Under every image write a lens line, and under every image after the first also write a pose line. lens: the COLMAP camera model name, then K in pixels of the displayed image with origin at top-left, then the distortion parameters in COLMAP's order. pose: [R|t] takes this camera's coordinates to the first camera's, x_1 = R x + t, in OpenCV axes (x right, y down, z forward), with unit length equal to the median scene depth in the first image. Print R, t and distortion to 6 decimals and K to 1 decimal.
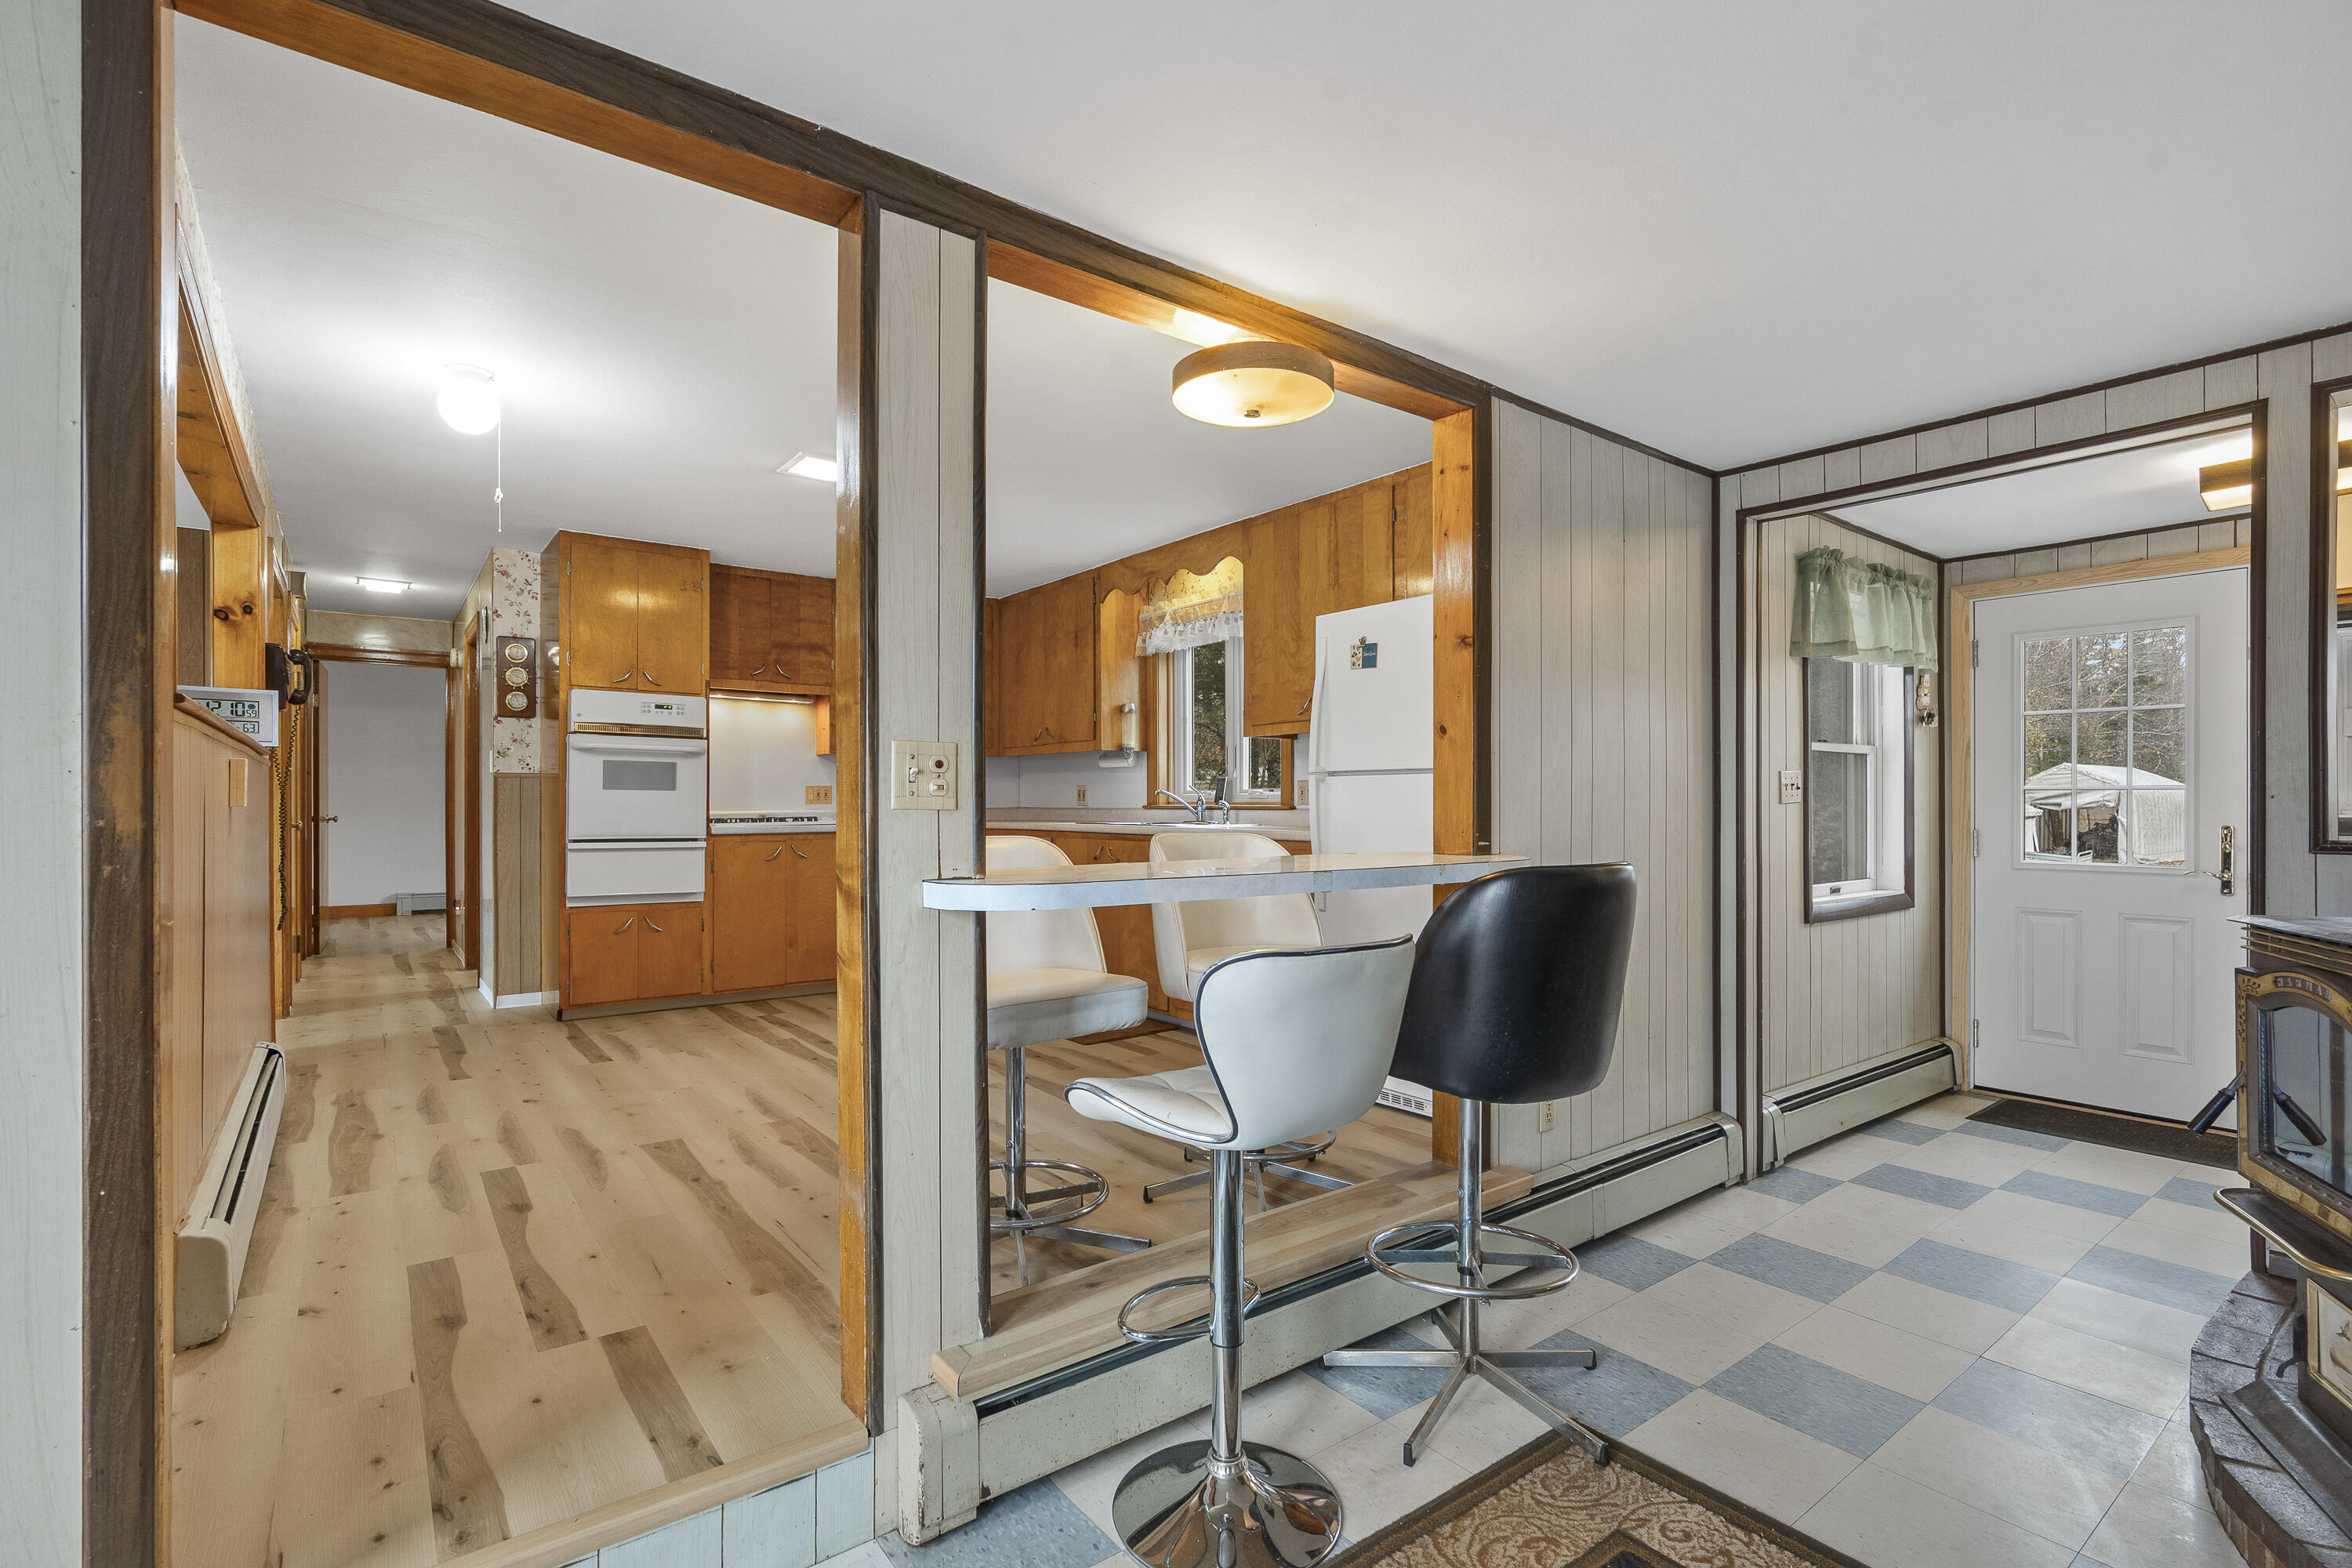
lens RADIAL K [[1084.6, 0, 1166.1], [0, 1084.6, 797.4], [0, 0, 1]] dist [-0.004979, -0.000803]
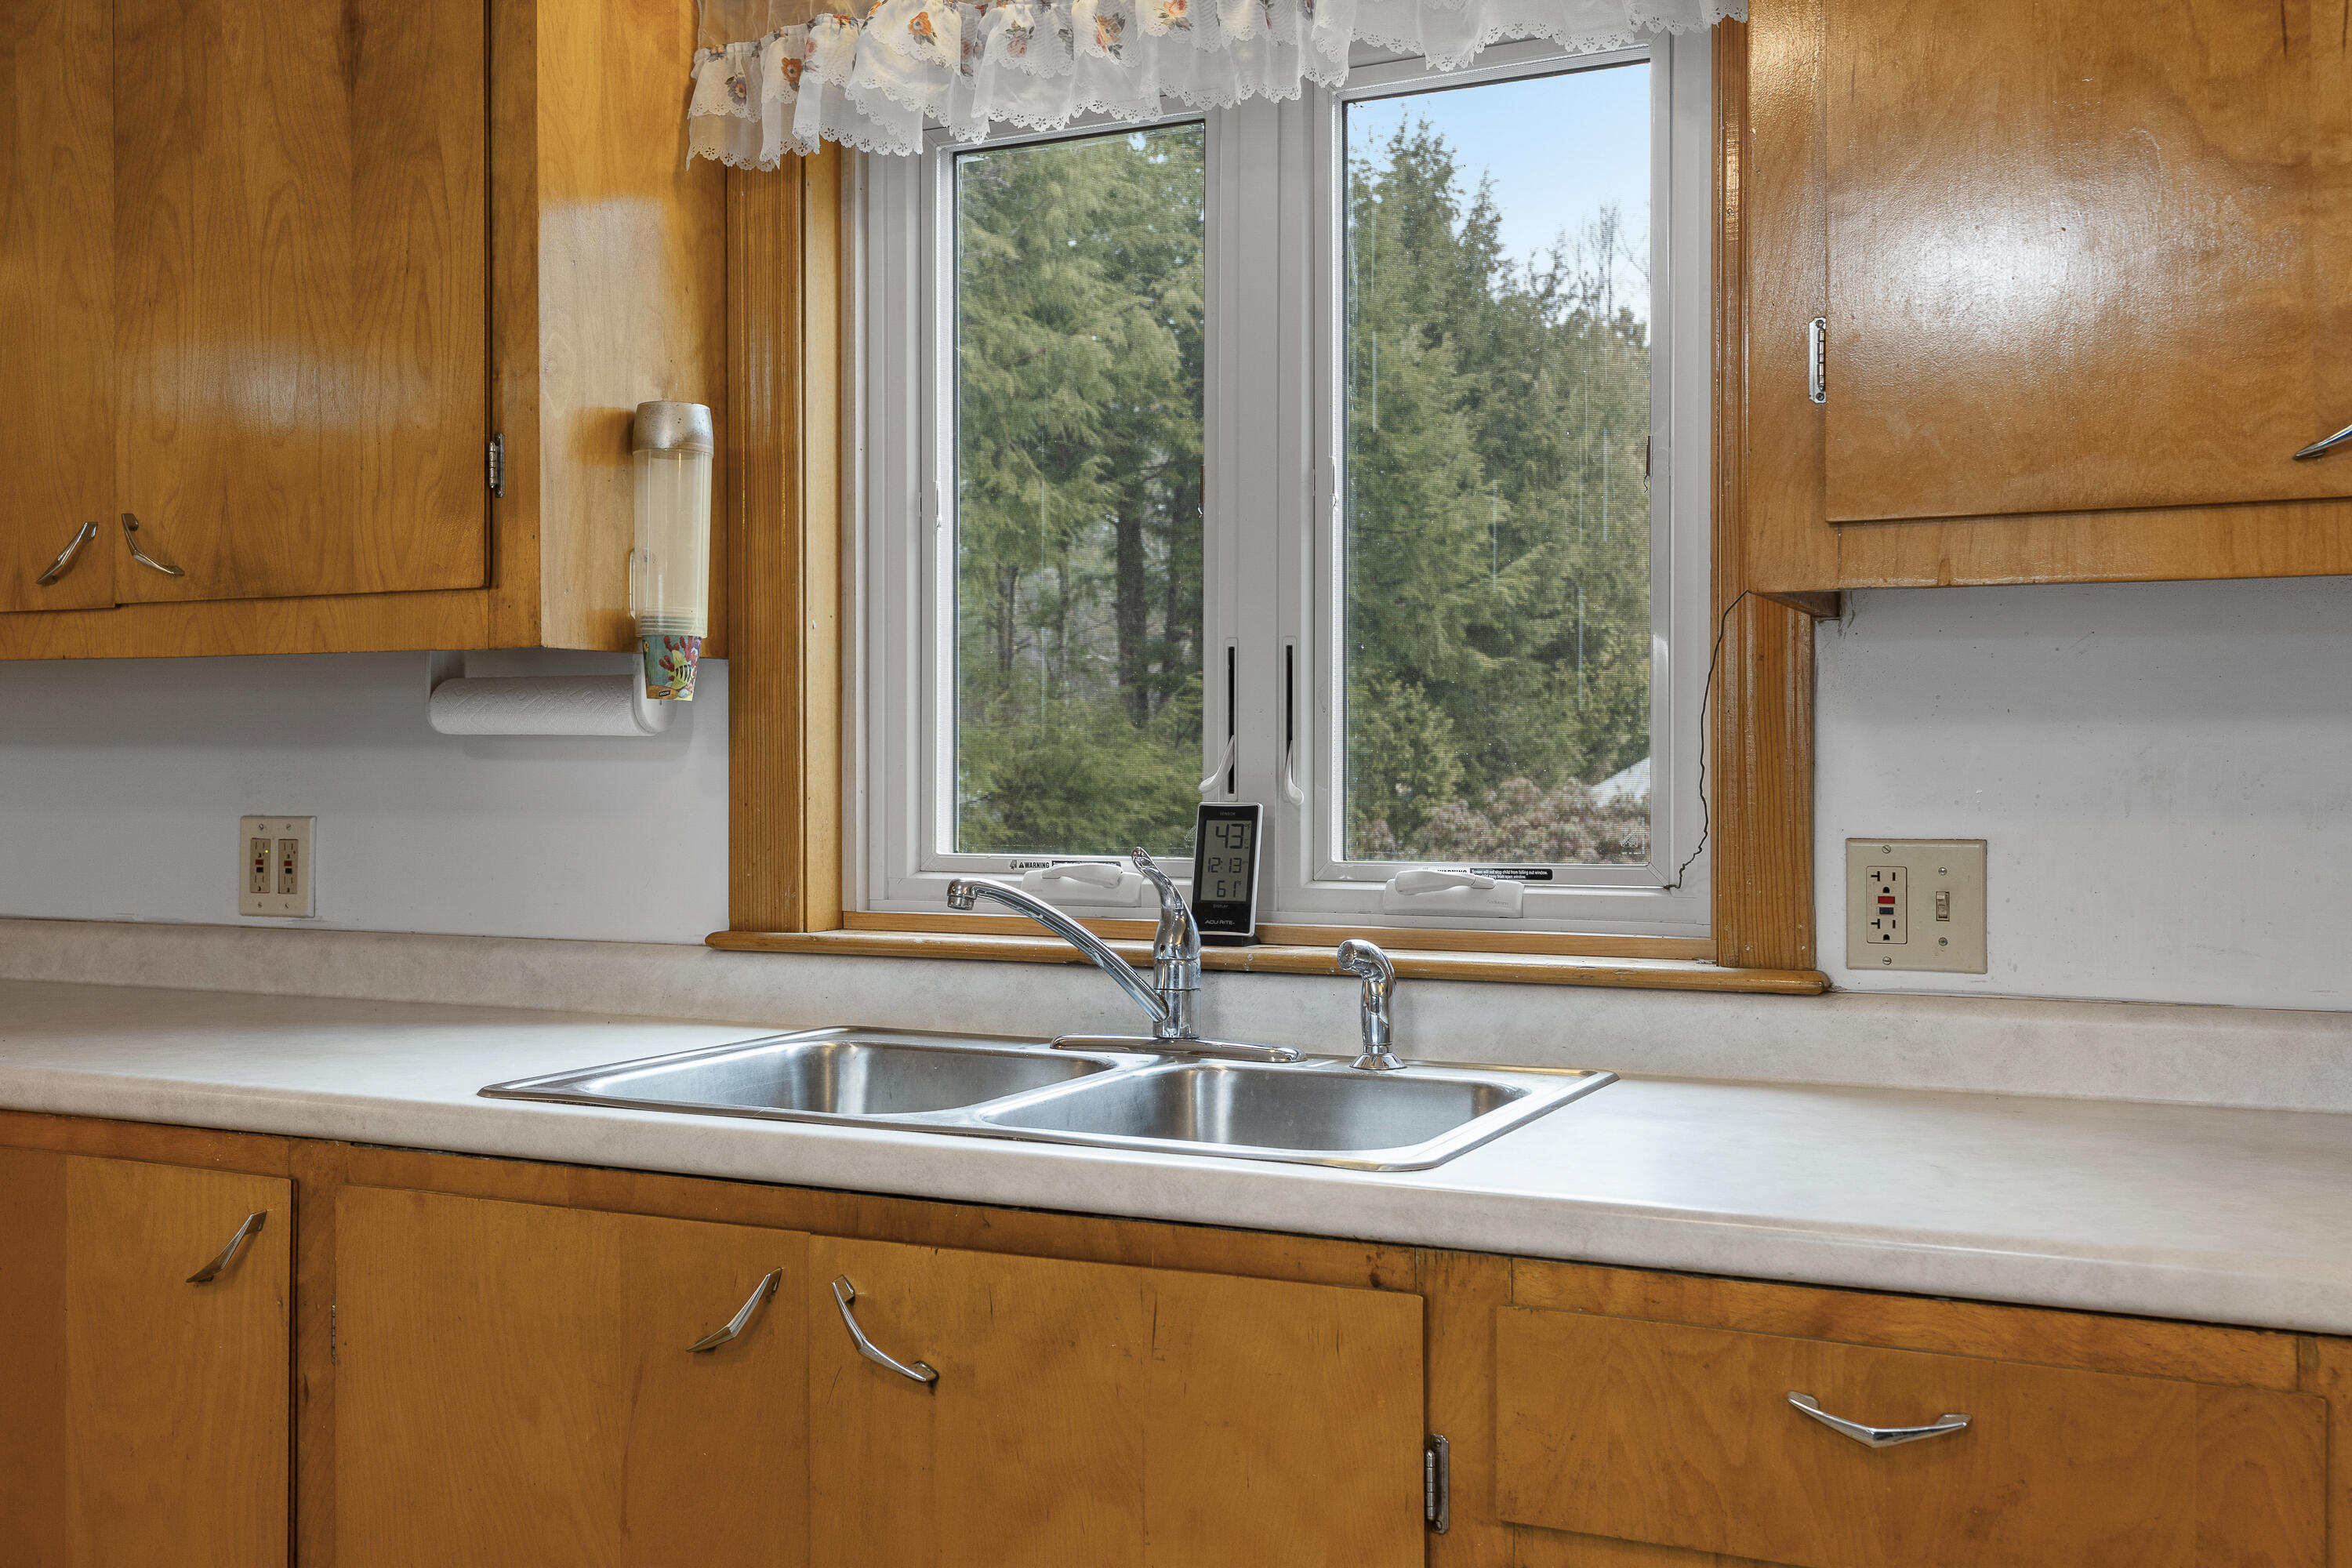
lens RADIAL K [[2247.2, 0, 1175.7], [0, 2247.2, 785.8], [0, 0, 1]] dist [0.003833, 0.000000]
pose [[0.883922, -0.000071, 0.467634, -0.138658], [-0.003019, 0.999978, 0.005858, -0.022086], [-0.467624, -0.006590, 0.883903, 0.606234]]
